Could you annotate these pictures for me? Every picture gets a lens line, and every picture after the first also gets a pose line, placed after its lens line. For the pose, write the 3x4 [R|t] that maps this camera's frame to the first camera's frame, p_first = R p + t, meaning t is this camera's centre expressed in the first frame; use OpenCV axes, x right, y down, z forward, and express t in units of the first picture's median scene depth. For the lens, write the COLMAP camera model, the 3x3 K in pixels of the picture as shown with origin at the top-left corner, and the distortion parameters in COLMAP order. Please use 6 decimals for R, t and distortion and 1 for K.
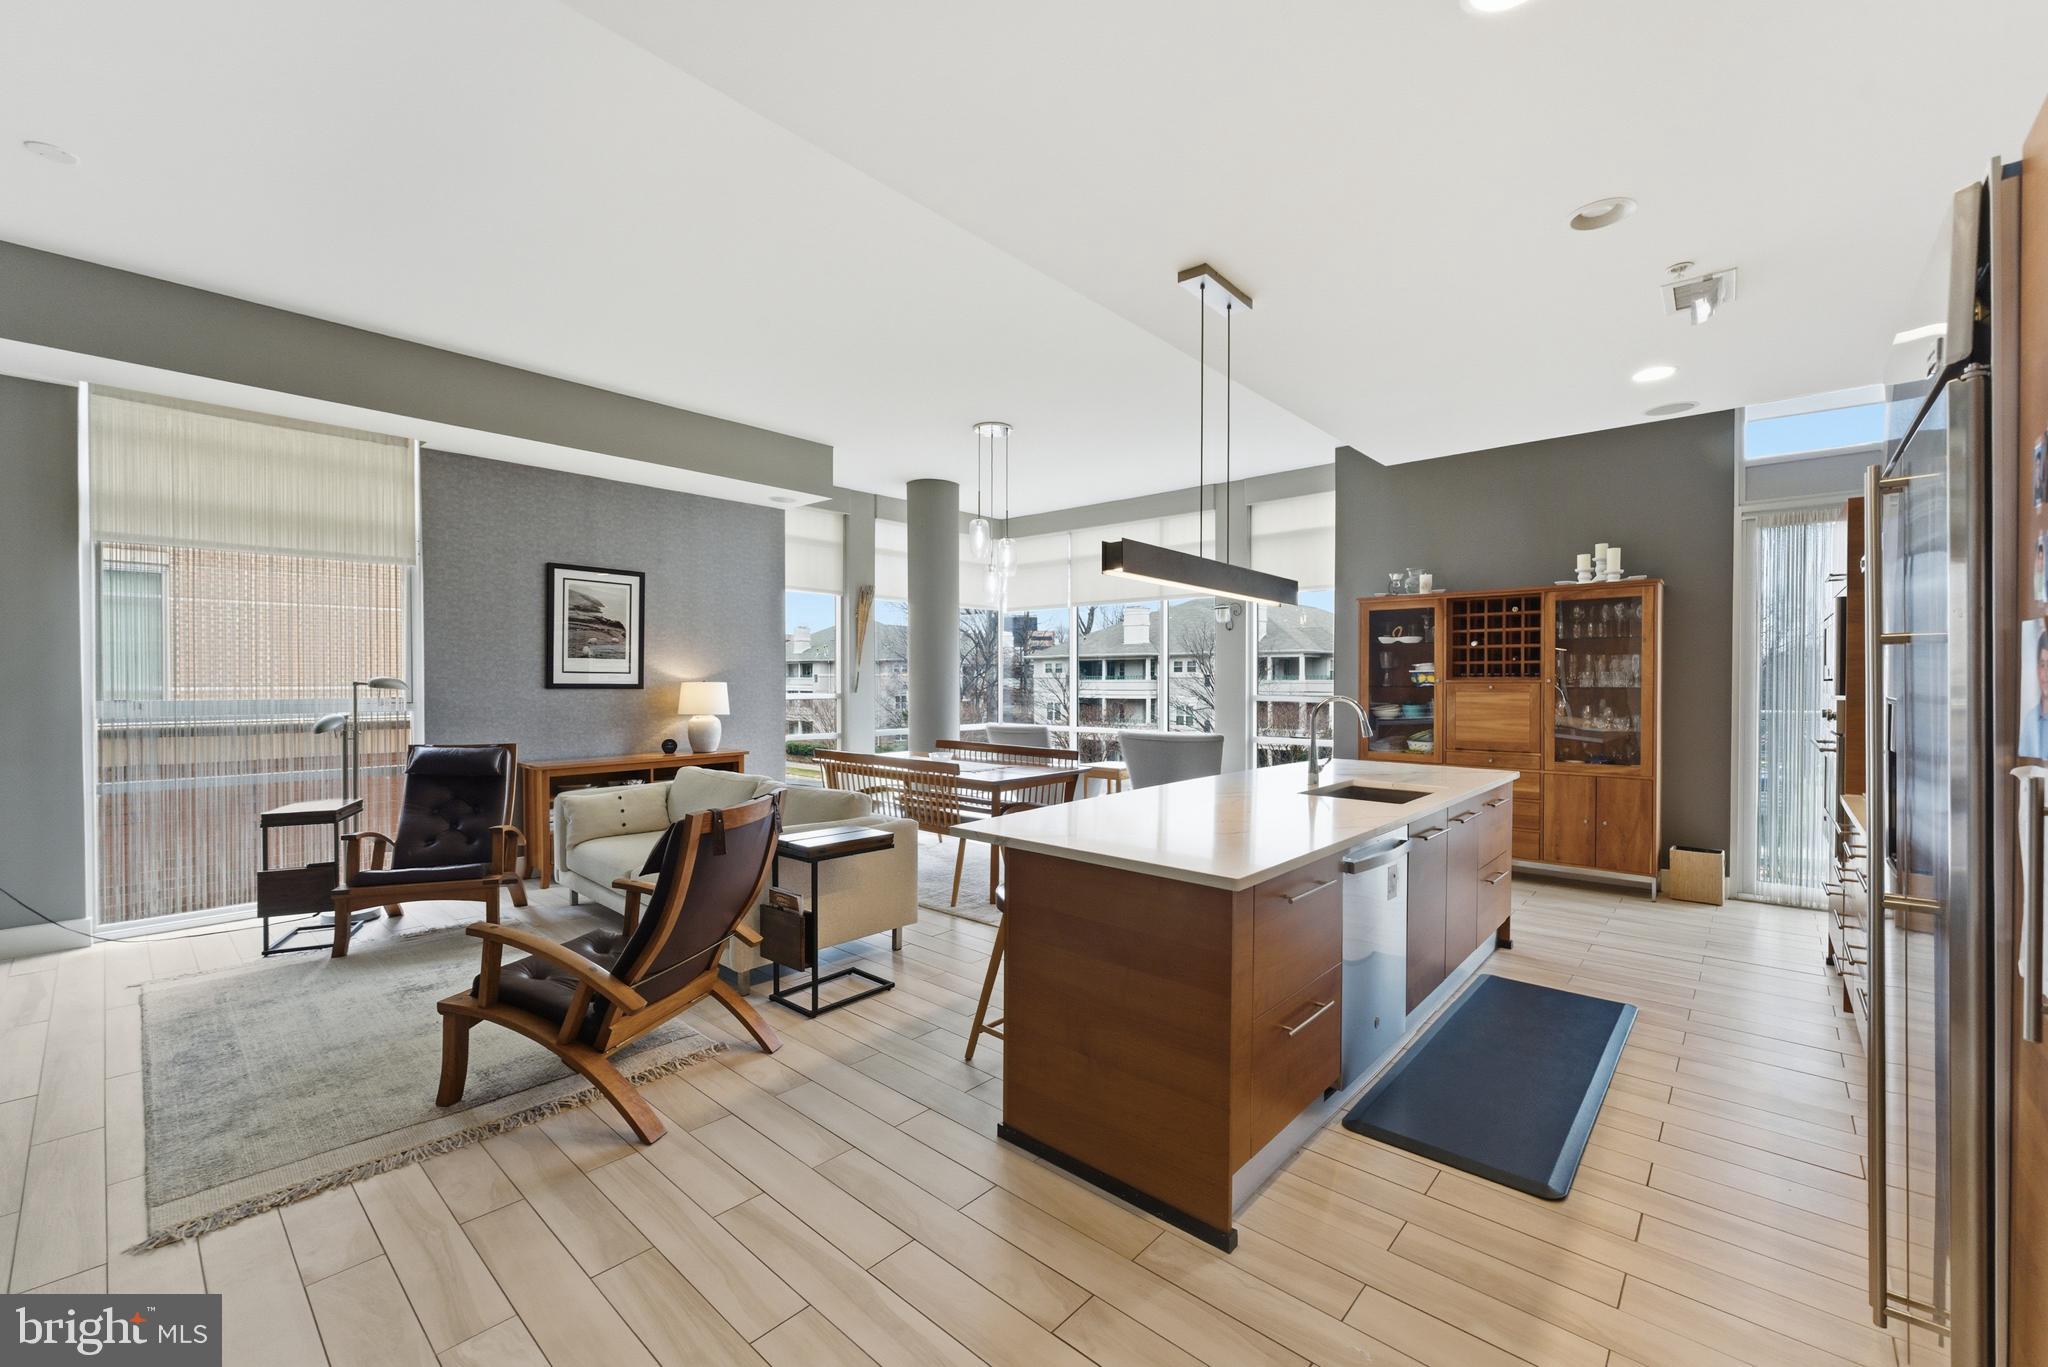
lens RADIAL K [[831.1, 0, 1028.8], [0, 831.1, 689.3], [0, 0, 1]] dist [-0.002954, 0.000994]
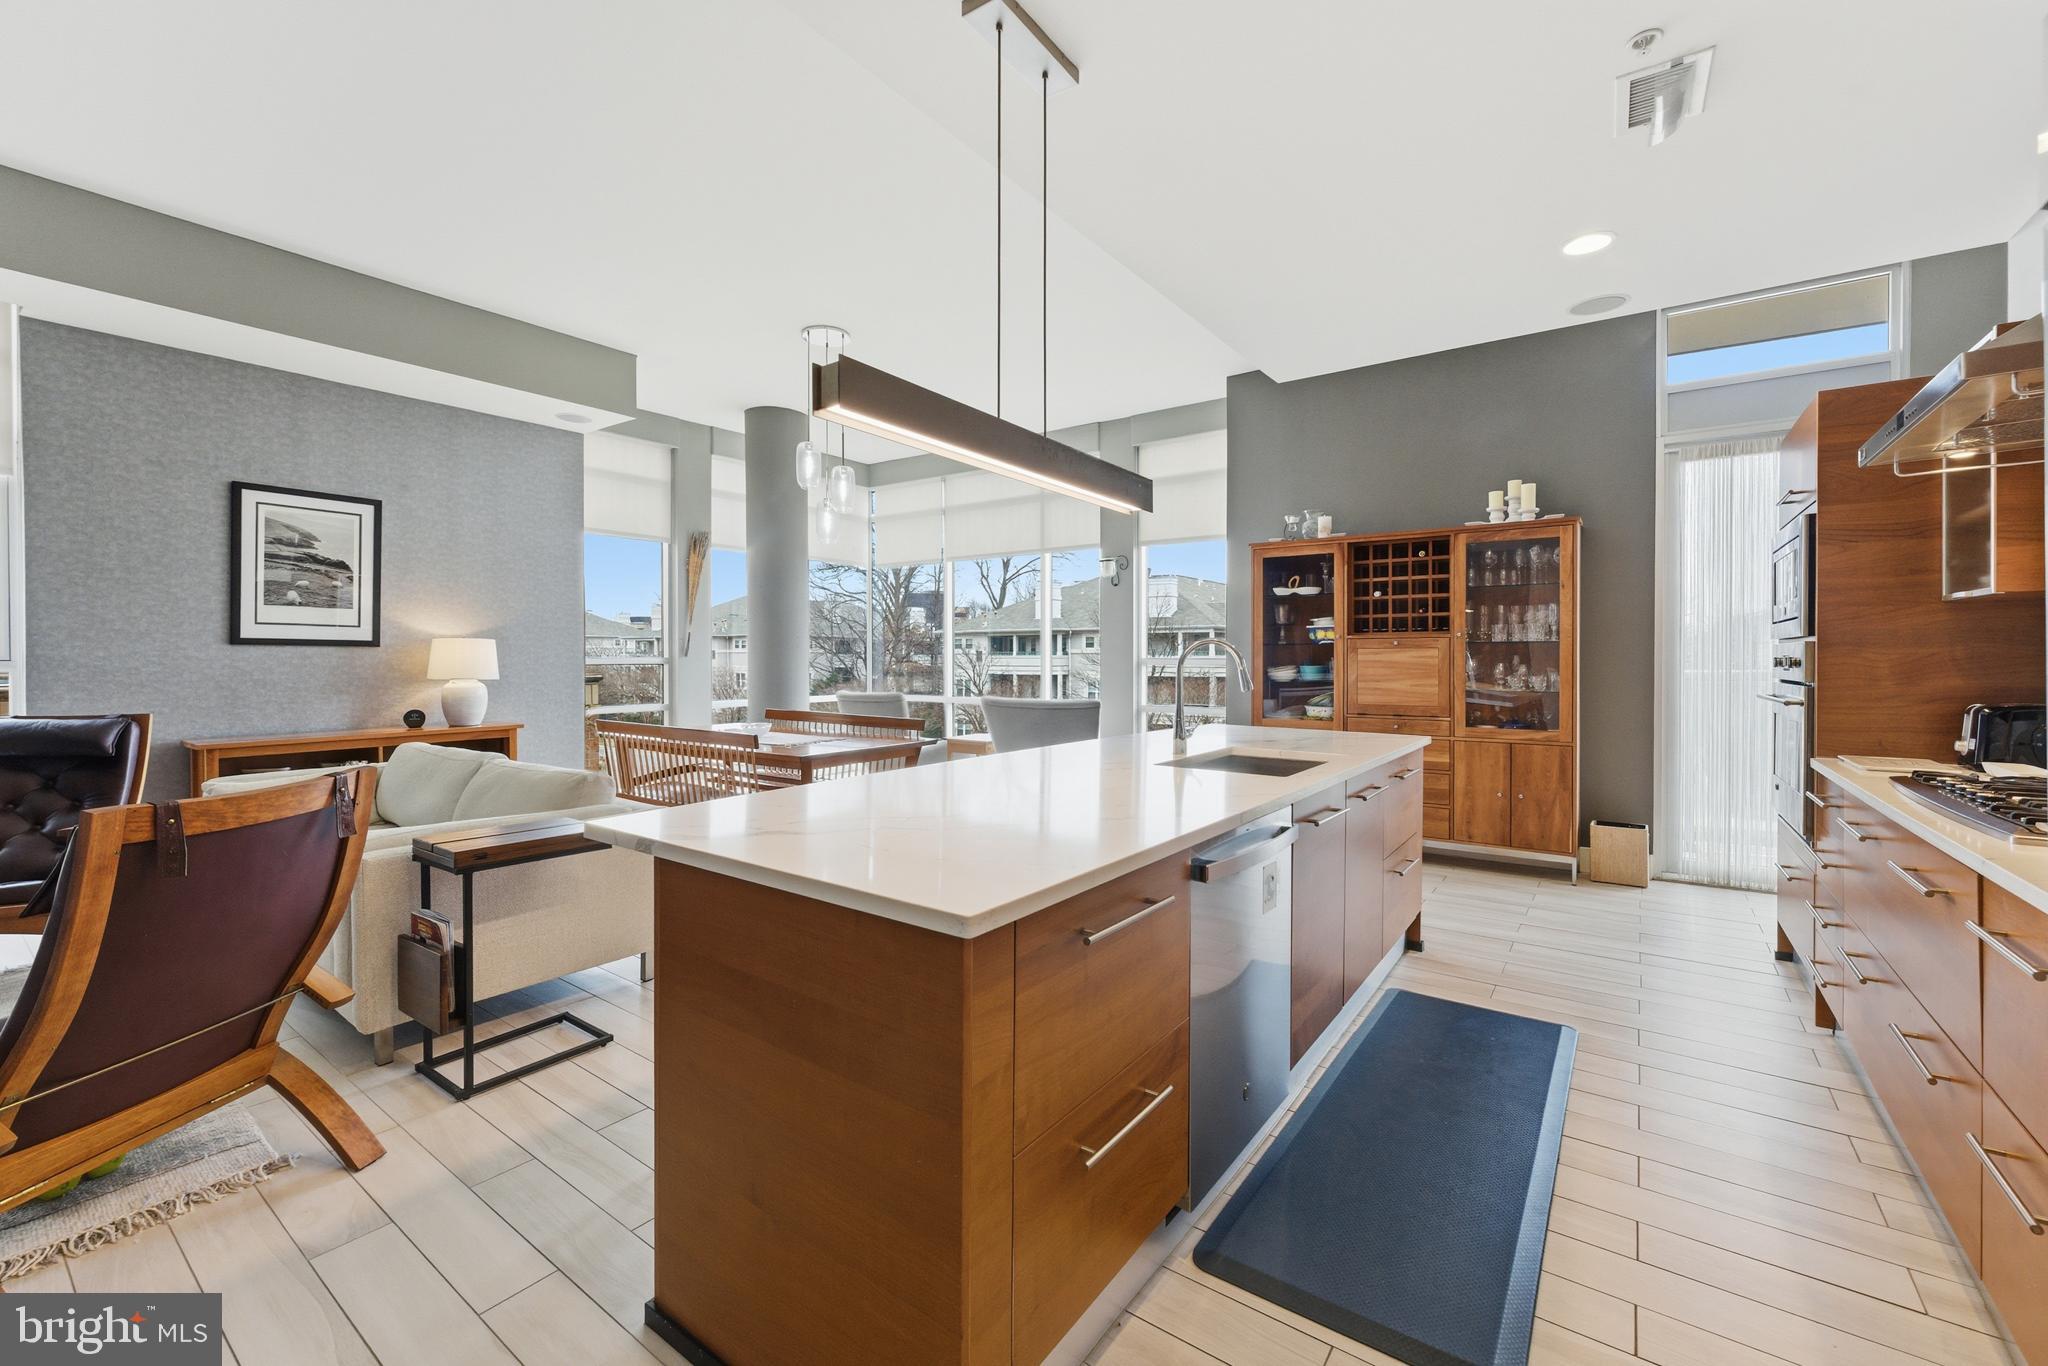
lens RADIAL K [[842.1, 0, 1027.7], [0, 842.1, 663.7], [0, 0, 1]] dist [-0.003279, 0.001346]
pose [[0.995125, -0.001211, 0.098617, 0.081976], [0.001634, 0.999990, -0.004206, 0.022423], [-0.098611, 0.004346, 0.995117, 0.154425]]
